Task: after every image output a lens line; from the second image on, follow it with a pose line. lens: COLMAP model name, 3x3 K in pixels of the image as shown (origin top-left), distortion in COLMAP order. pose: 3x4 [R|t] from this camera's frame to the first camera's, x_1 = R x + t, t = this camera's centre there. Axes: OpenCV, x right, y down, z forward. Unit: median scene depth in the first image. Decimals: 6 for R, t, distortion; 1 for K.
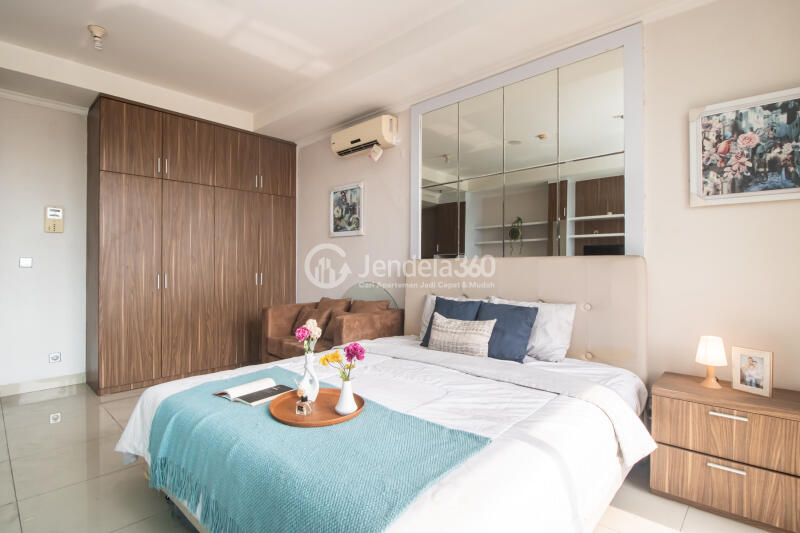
lens RADIAL K [[394.7, 0, 400.0], [0, 394.7, 266.5], [0, 0, 1]] dist [0.001172, 0.000208]
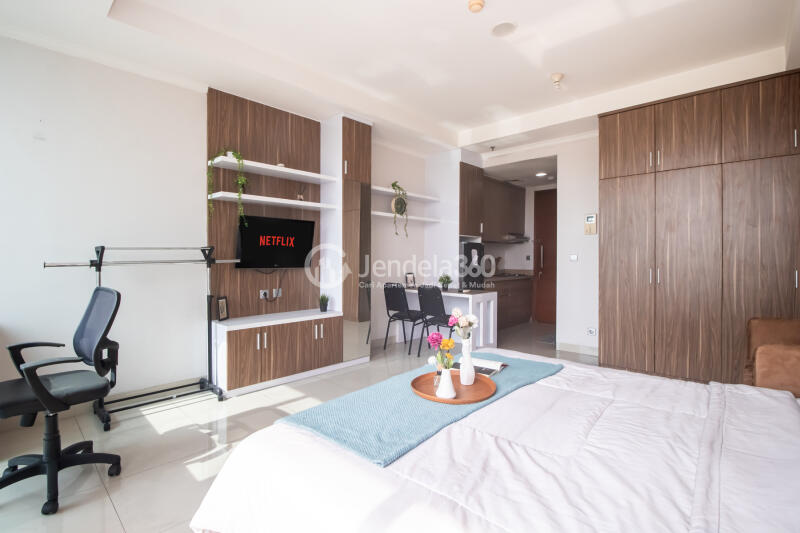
lens RADIAL K [[386.2, 0, 399.9], [0, 386.2, 260.9], [0, 0, 1]] dist [-0.000599, -0.000019]
pose [[-0.000682, 0.001560, -0.999999, 0.374609], [-0.006912, 0.999975, 0.001564, 0.003573], [0.999976, 0.006913, -0.000671, 0.372519]]
